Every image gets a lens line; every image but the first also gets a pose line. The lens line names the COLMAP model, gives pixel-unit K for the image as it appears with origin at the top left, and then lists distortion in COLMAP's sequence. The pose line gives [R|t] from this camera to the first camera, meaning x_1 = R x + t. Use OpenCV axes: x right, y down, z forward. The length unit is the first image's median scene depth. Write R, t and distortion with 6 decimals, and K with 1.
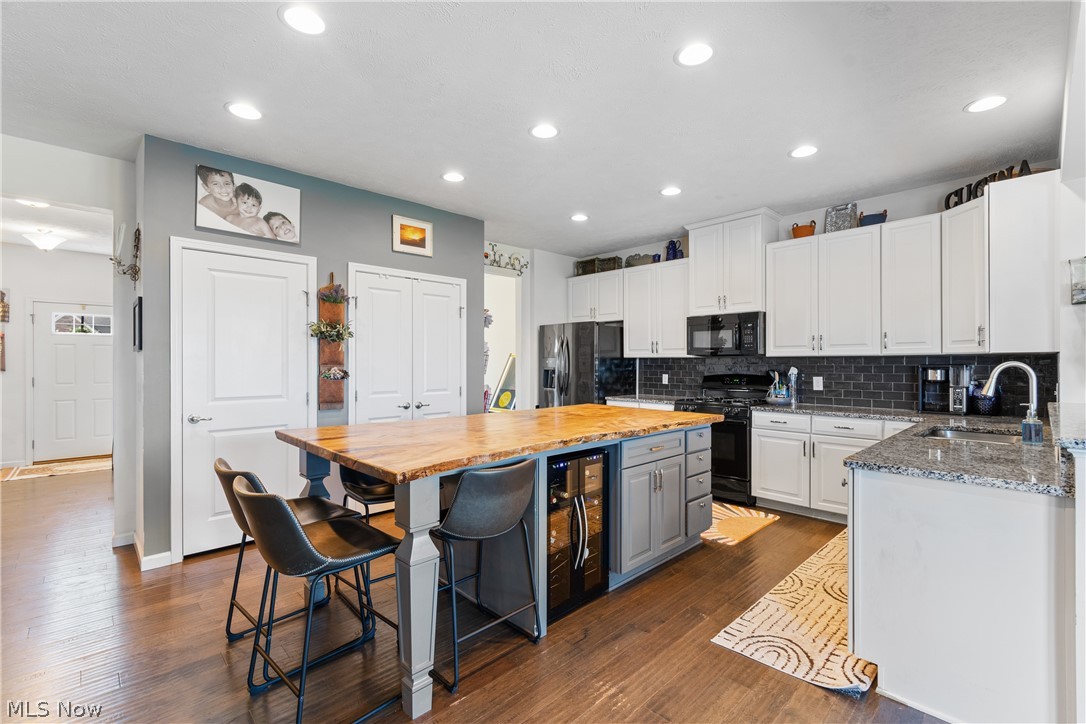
lens RADIAL K [[474.1, 0, 561.9], [0, 474.1, 364.6], [0, 0, 1]] dist [0.013530, 0.000269]
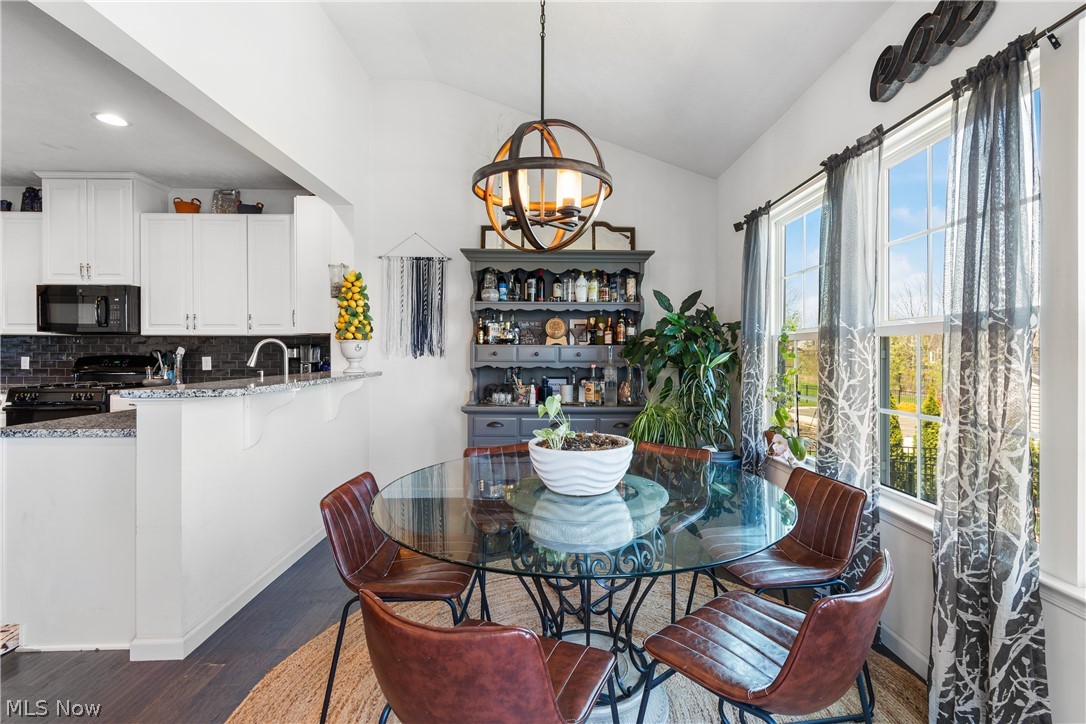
lens RADIAL K [[497.5, 0, 551.1], [0, 497.5, 351.5], [0, 0, 1]] dist [0.004592, -0.000085]
pose [[0.696268, 0.001735, 0.717779, 0.300290], [-0.000370, 0.999998, -0.002058, 0.017308], [-0.717781, 0.001167, 0.696268, -0.253900]]
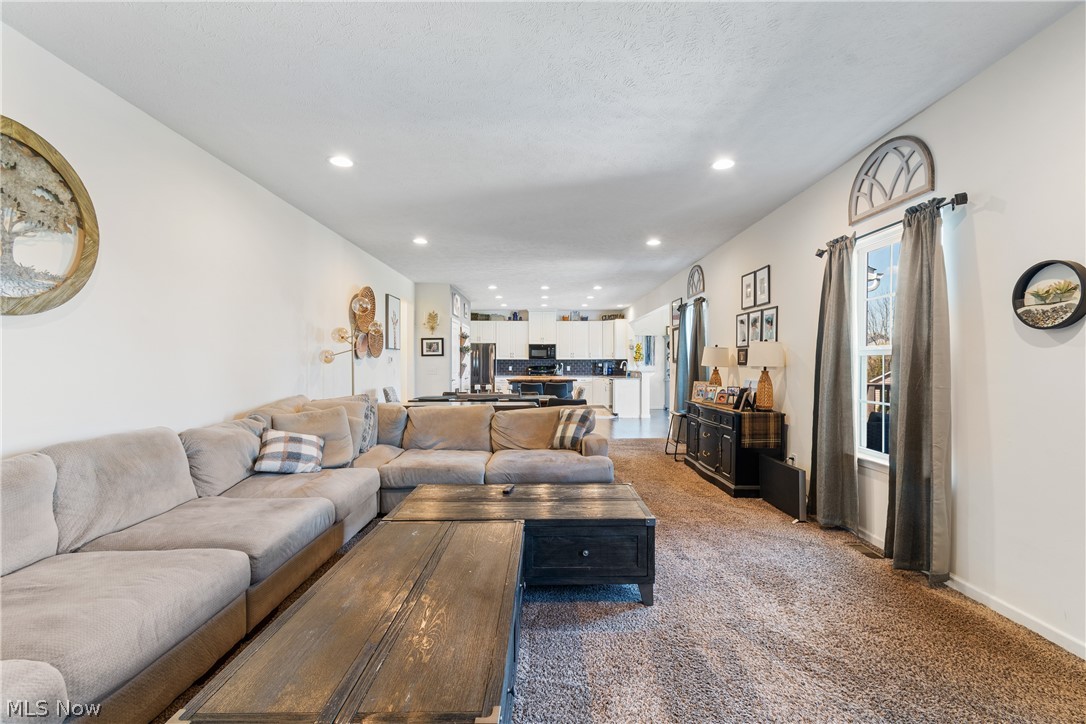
lens RADIAL K [[474.1, 0, 538.9], [0, 474.1, 363.3], [0, 0, 1]] dist [0.013530, 0.000269]
pose [[0.711945, 0.004079, 0.702224, -1.794005], [0.002427, 0.999963, -0.008269, 0.032192], [-0.702231, 0.007591, 0.711908, -1.069103]]
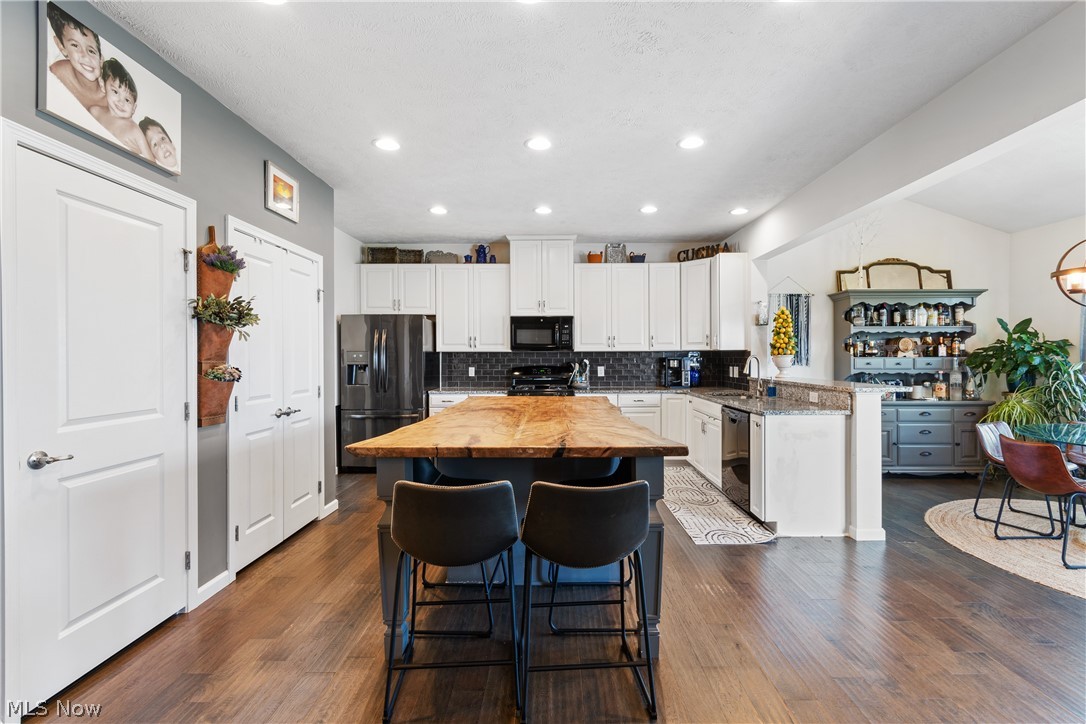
lens RADIAL K [[474.1, 0, 547.3], [0, 474.1, 360.5], [0, 0, 1]] dist [0.013530, 0.000269]
pose [[0.712731, -0.008454, 0.701386, -0.543759], [0.006241, 0.999964, 0.005711, -0.000161], [-0.701409, 0.000307, 0.712759, 0.143560]]
